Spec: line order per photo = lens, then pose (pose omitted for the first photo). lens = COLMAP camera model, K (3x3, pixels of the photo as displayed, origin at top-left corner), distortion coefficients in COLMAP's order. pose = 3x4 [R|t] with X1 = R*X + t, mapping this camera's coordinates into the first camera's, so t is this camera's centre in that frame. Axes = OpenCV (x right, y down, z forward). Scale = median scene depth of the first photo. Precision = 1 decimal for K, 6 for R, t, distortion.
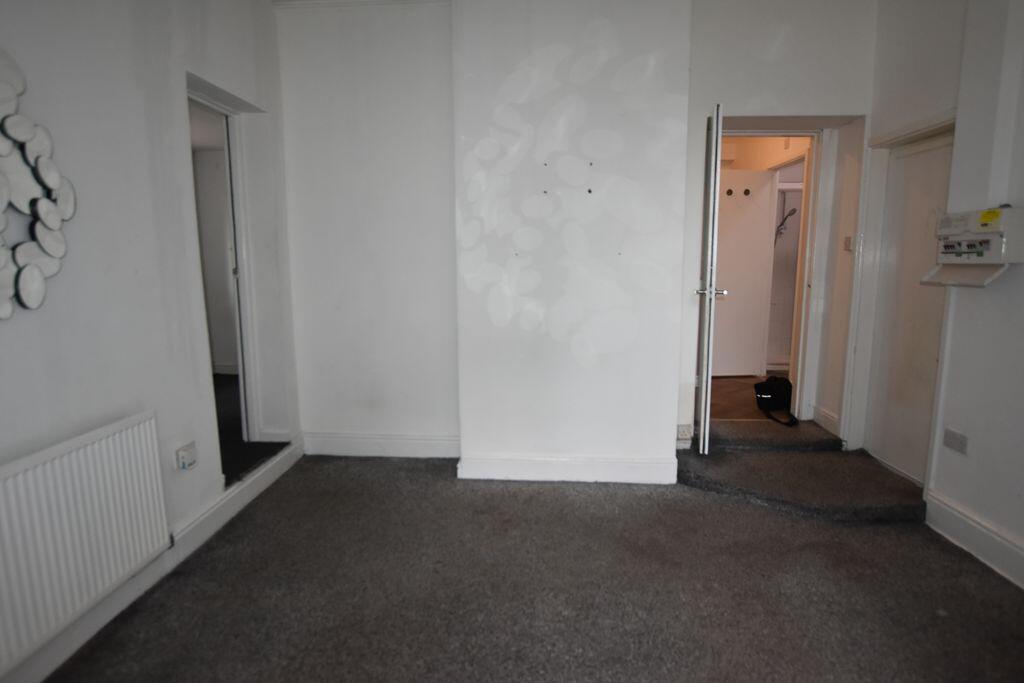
lens RADIAL K [[569.7, 0, 512.0], [0, 569.7, 341.5], [0, 0, 1]] dist [-0.022451, 0.002788]
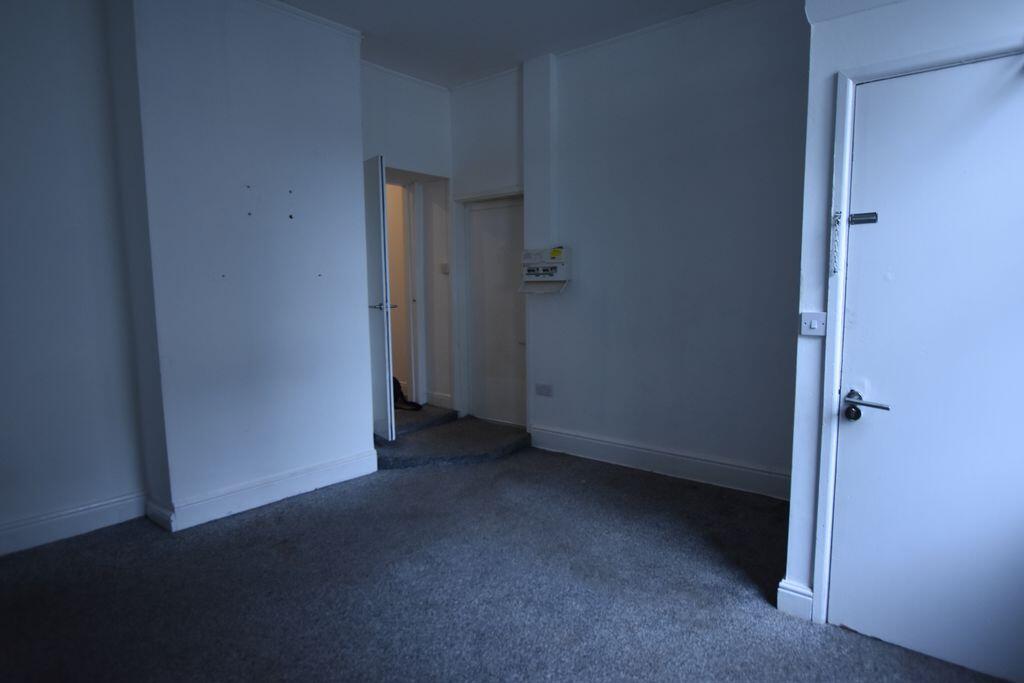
lens RADIAL K [[569.7, 0, 512.0], [0, 569.7, 341.5], [0, 0, 1]] dist [-0.022451, 0.002788]
pose [[0.603277, -0.086515, 0.792825, -0.519872], [0.123361, 0.992257, 0.014409, 0.003848], [-0.787933, 0.089111, 0.609279, 0.052136]]
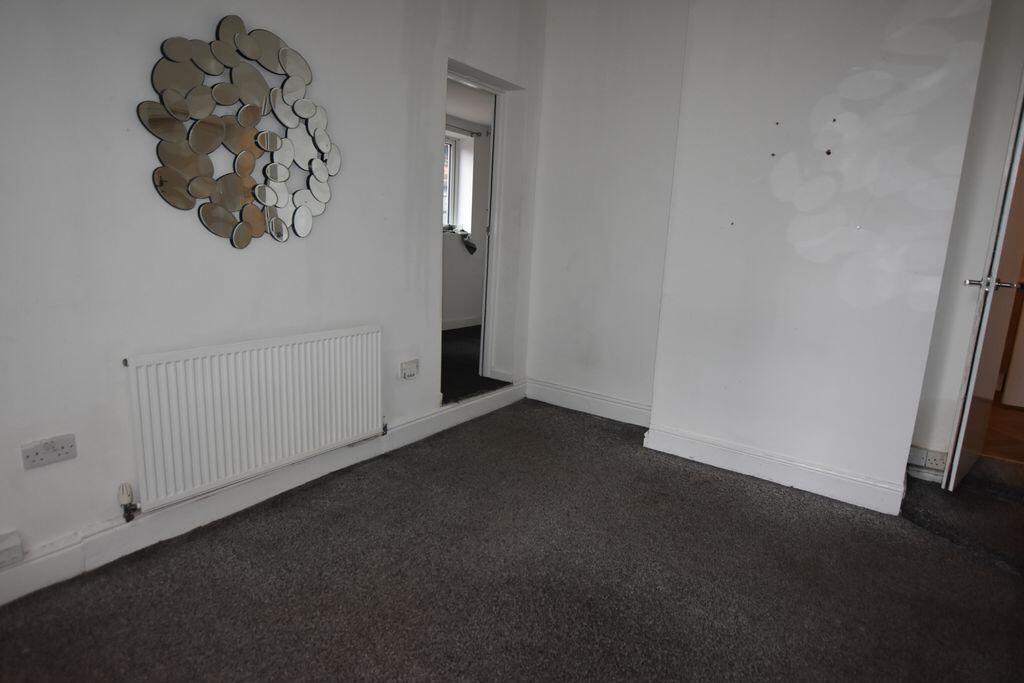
lens RADIAL K [[569.7, 0, 512.0], [0, 569.7, 341.5], [0, 0, 1]] dist [-0.022451, 0.002788]
pose [[0.843989, 0.143875, -0.516704, 0.235545], [-0.128551, 0.989534, 0.065557, 0.025670], [0.520728, 0.011093, 0.853650, 0.031196]]
